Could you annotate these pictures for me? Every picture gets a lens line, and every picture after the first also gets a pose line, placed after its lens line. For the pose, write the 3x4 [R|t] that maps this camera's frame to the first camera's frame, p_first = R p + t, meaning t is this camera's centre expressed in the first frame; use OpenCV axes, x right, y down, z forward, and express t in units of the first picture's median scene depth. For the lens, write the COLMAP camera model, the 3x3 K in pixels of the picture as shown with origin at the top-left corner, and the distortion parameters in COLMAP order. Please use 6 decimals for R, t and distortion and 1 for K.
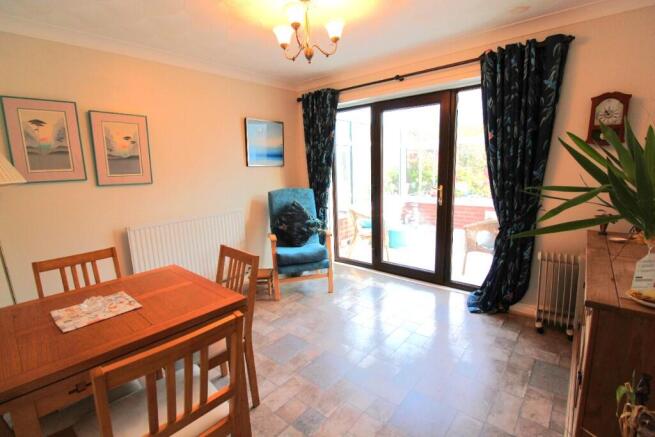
lens RADIAL K [[303.6, 0, 330.9], [0, 303.6, 214.0], [0, 0, 1]] dist [0.001102, -0.012019]
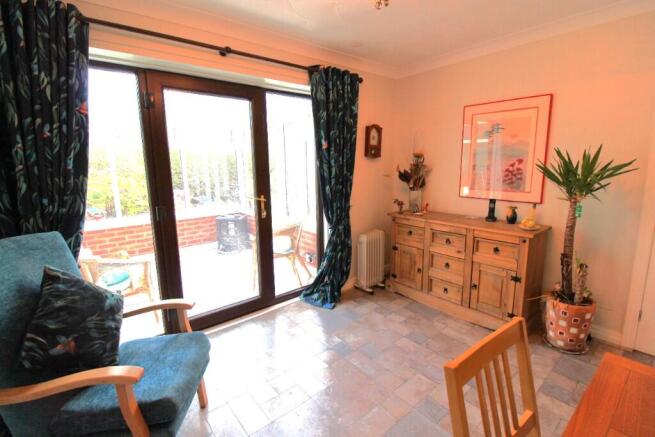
lens RADIAL K [[303.6, 0, 330.9], [0, 303.6, 214.0], [0, 0, 1]] dist [0.001102, -0.012019]
pose [[0.170669, -0.138616, 0.975529, -0.497124], [0.162895, 0.980401, 0.110810, -0.114266], [-0.971770, 0.139997, 0.189904, 0.697315]]
